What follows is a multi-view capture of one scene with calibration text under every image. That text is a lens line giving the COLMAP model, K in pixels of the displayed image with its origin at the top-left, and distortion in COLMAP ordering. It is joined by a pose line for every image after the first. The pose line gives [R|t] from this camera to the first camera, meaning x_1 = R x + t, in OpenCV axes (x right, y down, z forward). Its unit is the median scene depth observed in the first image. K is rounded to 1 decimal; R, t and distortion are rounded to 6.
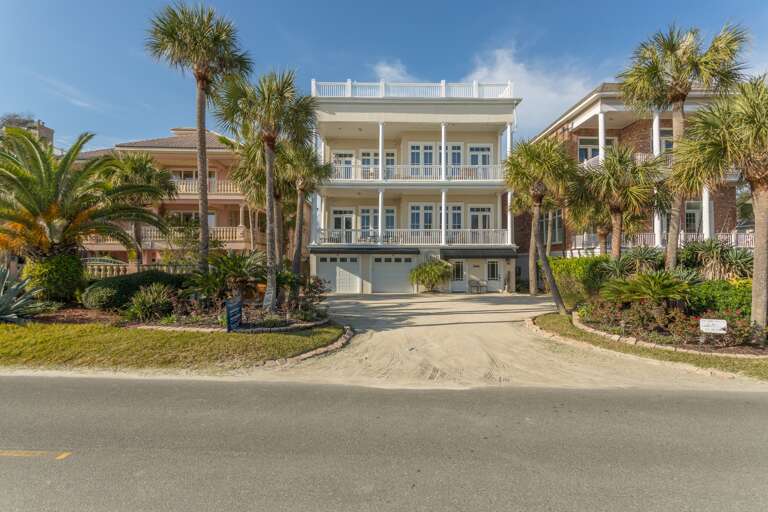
lens RADIAL K [[373.3, 0, 382.8], [0, 373.3, 257.7], [0, 0, 1]] dist [-0.000299, -0.000123]
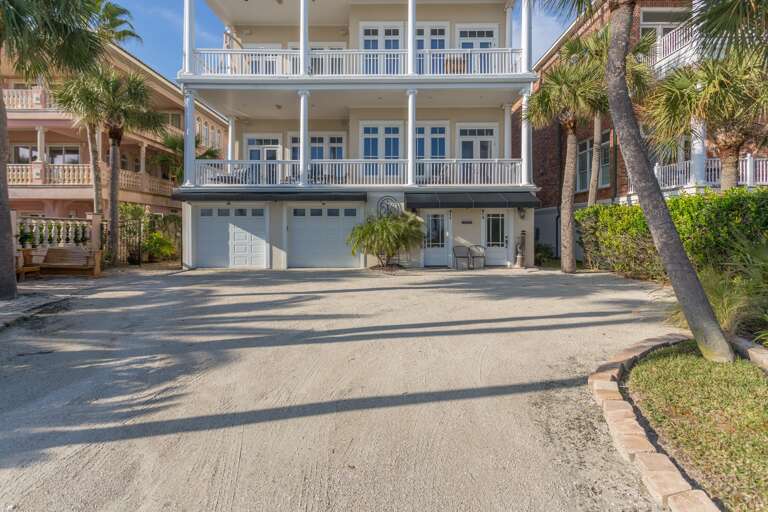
lens RADIAL K [[373.3, 0, 381.2], [0, 373.3, 235.8], [0, 0, 1]] dist [-0.000299, -0.000123]
pose [[0.999468, -0.003473, -0.032445, 0.136101], [0.004364, 0.999614, 0.027443, 0.027627], [0.032337, -0.027570, 0.999097, 0.414261]]
